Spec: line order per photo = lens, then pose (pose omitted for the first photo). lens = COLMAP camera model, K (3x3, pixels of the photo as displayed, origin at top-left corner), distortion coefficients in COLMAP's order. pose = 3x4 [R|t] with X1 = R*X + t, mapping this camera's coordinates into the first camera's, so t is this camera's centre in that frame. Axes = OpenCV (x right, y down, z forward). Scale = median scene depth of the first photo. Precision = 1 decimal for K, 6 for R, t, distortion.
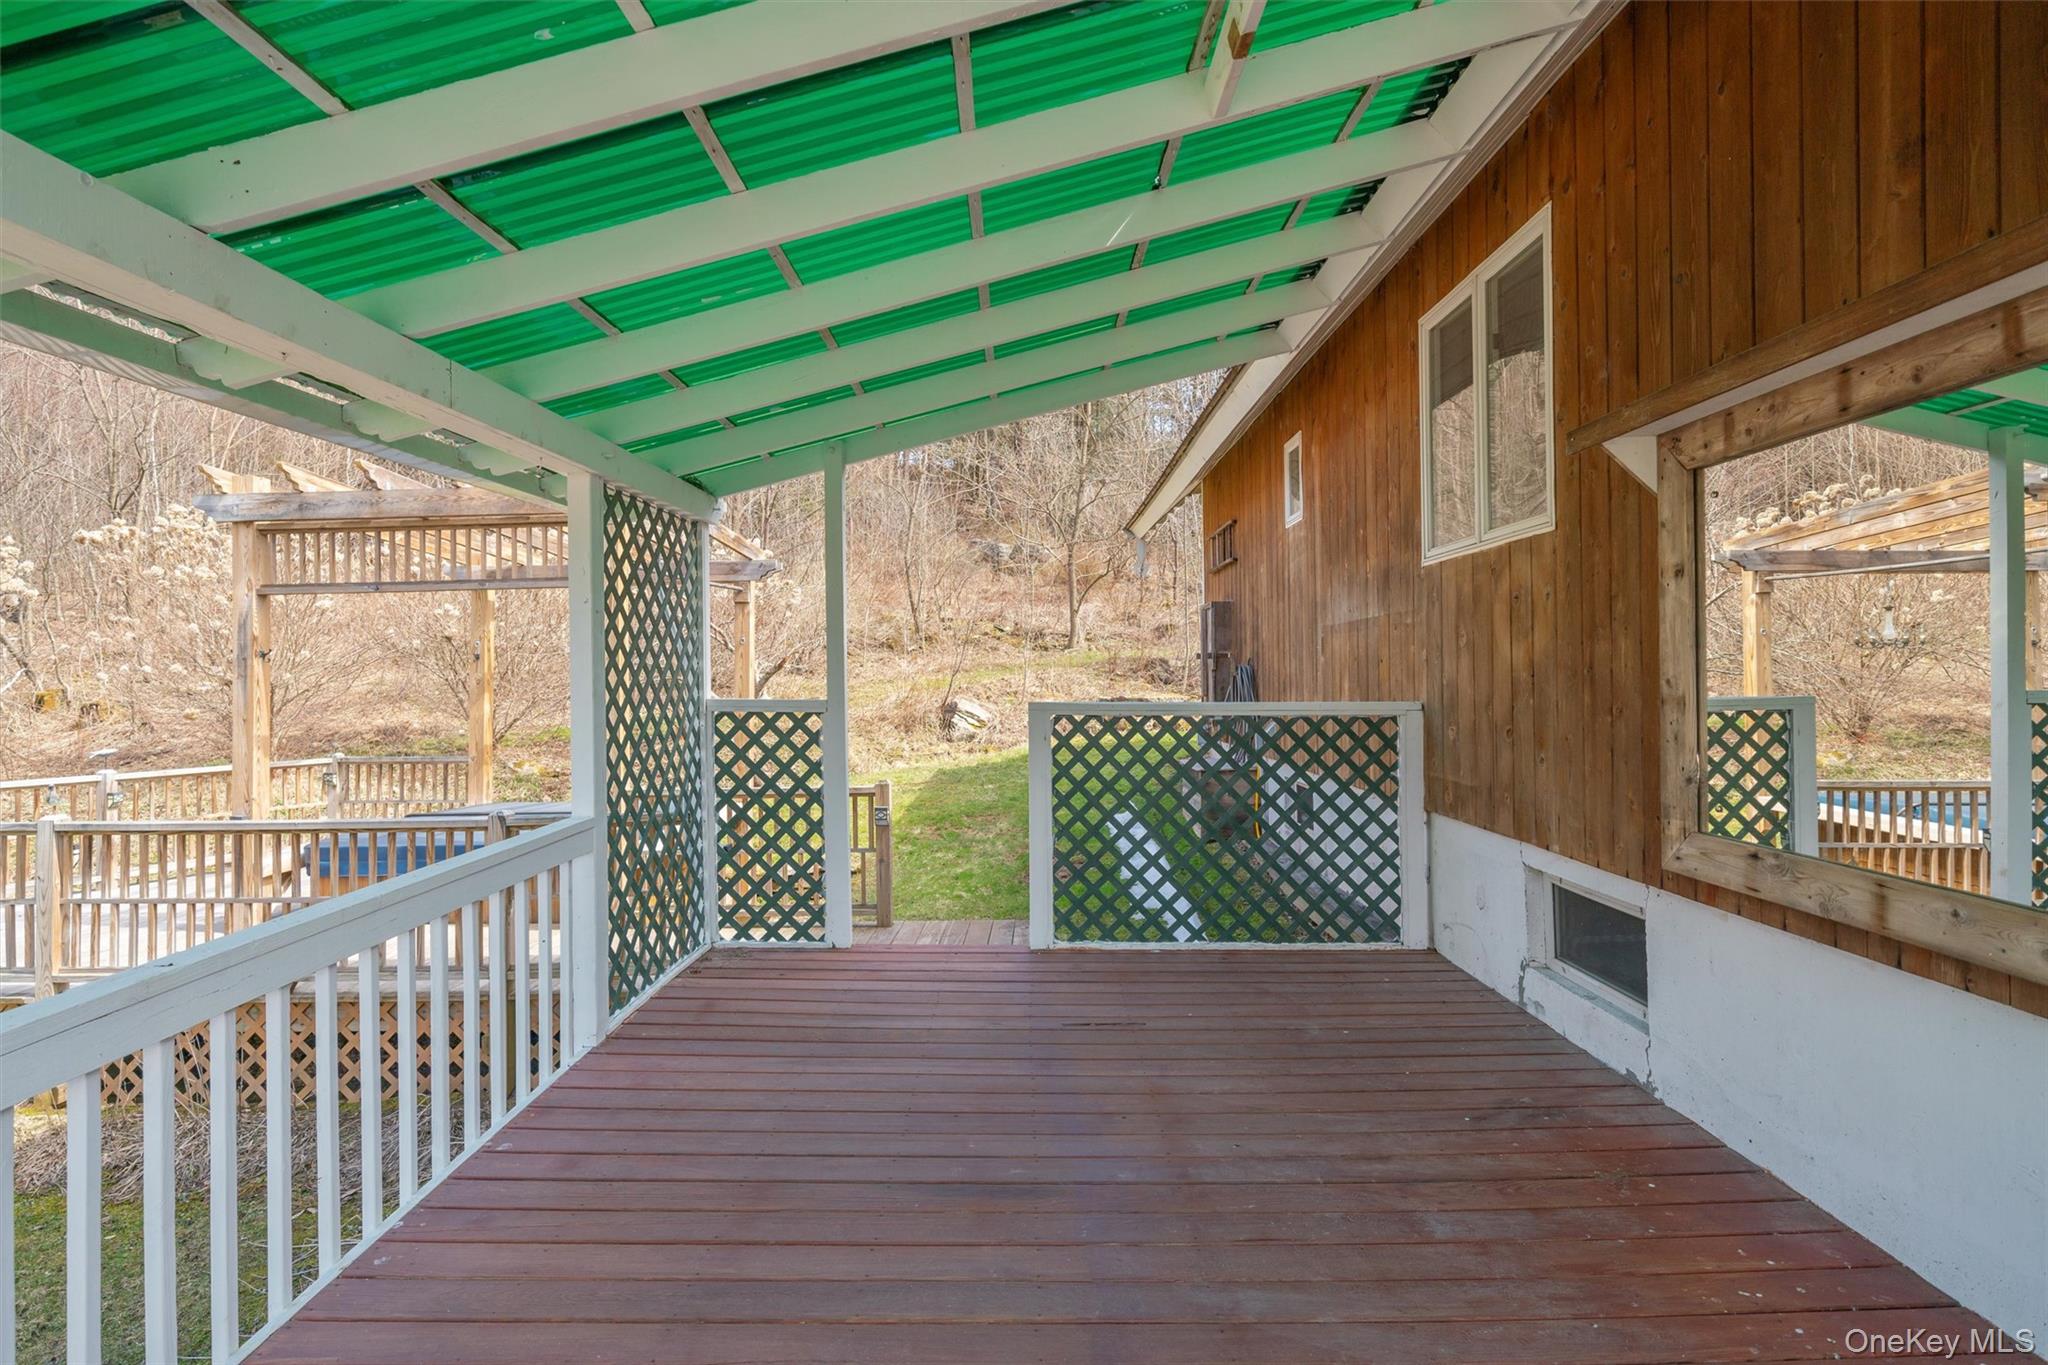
lens RADIAL K [[920.4, 0, 1021.4], [0, 920.4, 687.1], [0, 0, 1]] dist [0.002341, 0.000492]
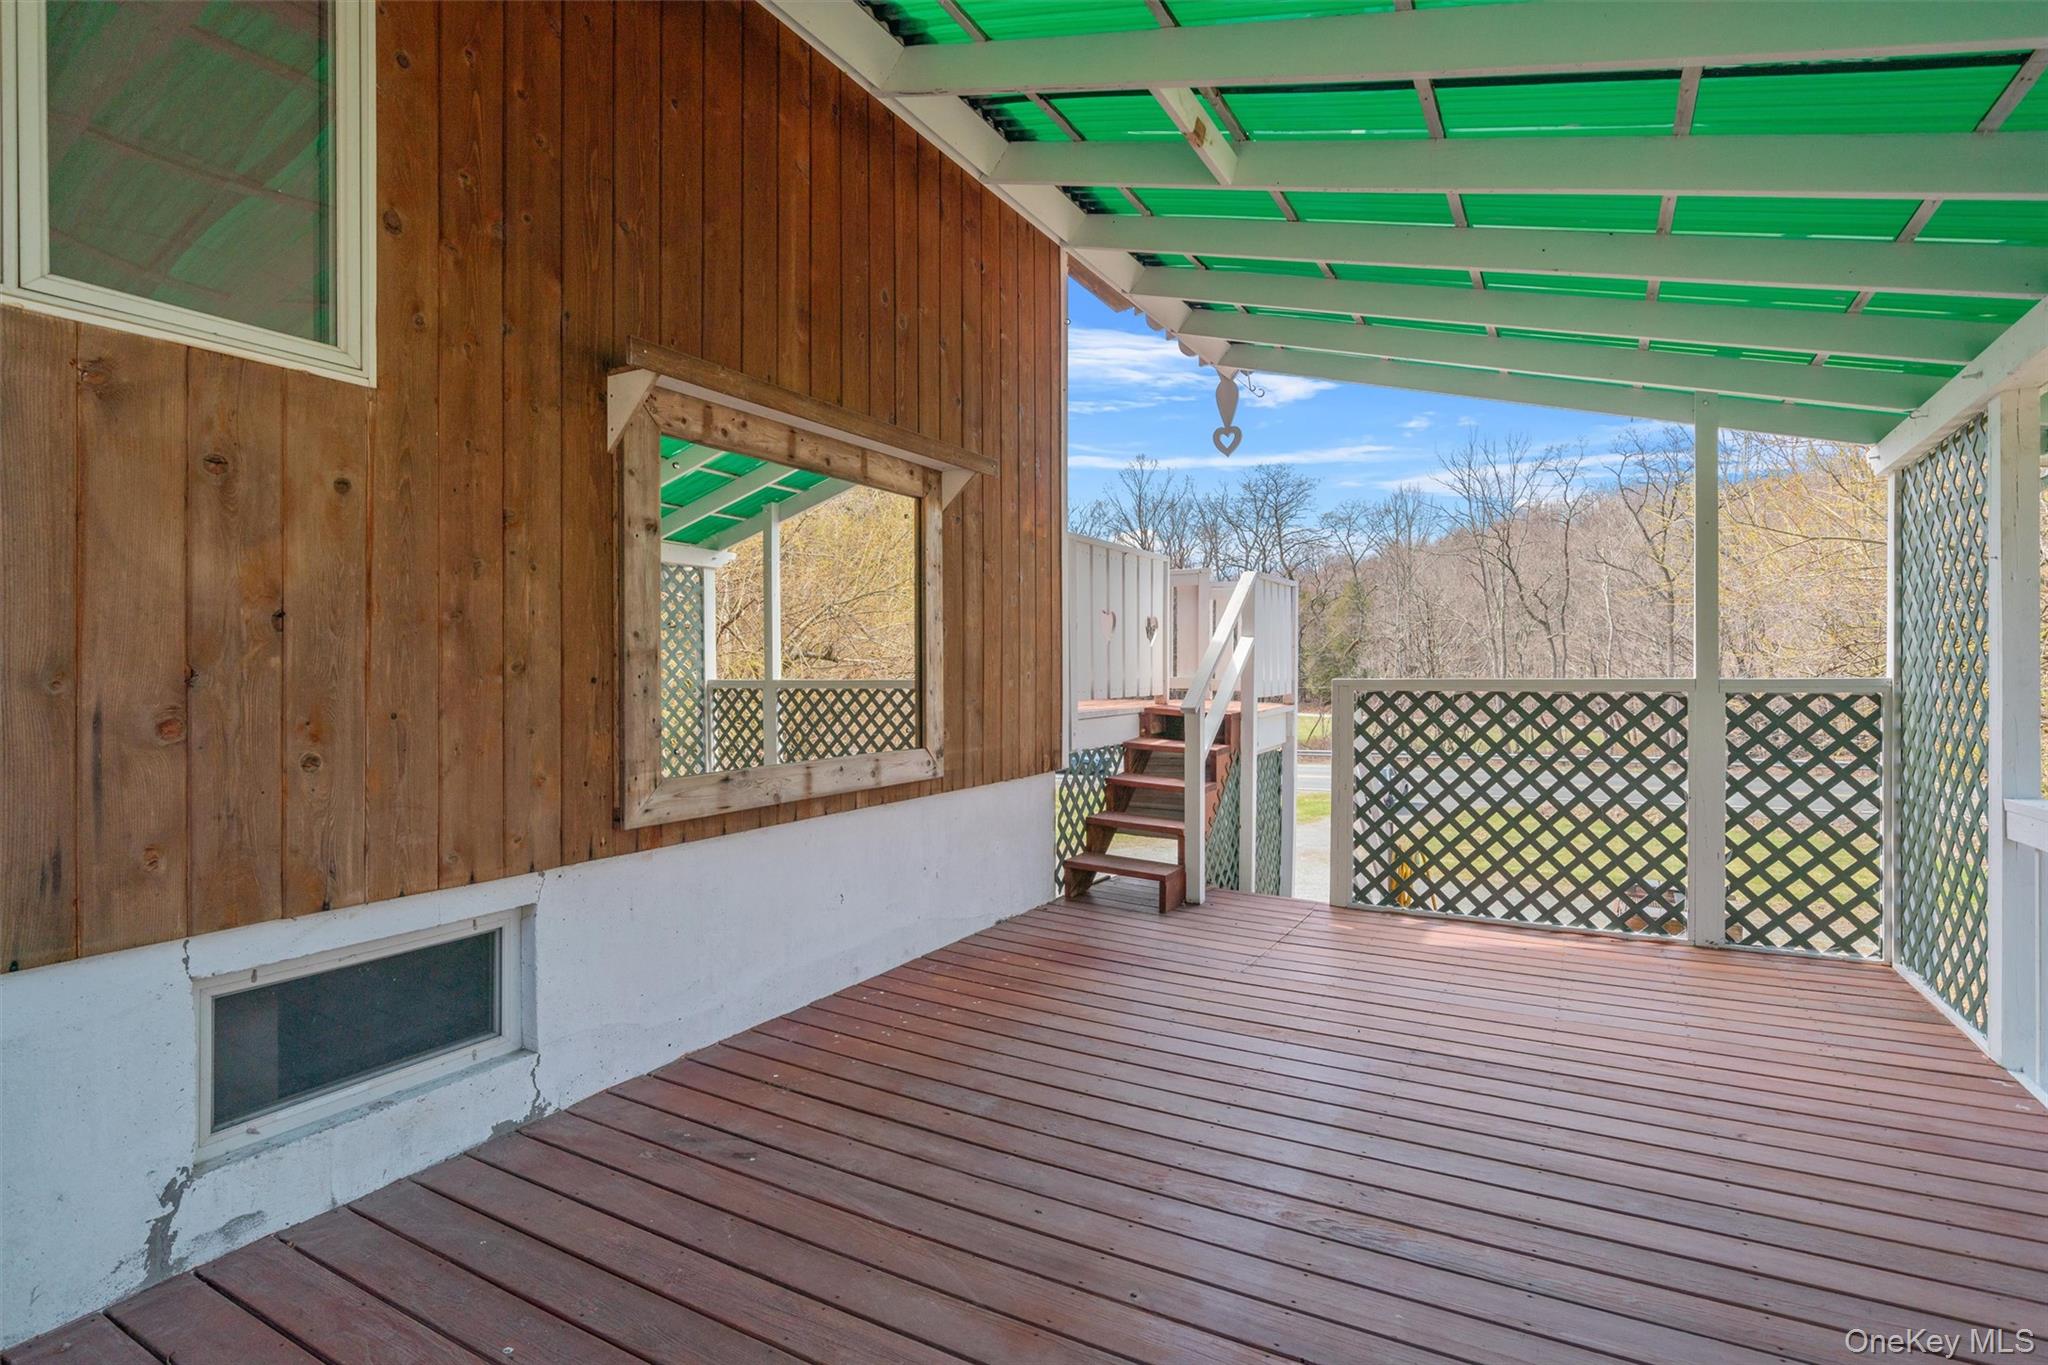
lens RADIAL K [[920.4, 0, 1021.4], [0, 920.4, 687.1], [0, 0, 1]] dist [0.002341, 0.000492]
pose [[-0.850643, 0.010547, 0.525639, -0.147447], [0.025245, 0.999465, 0.020799, 0.036638], [-0.525138, 0.030963, -0.850454, 1.477403]]
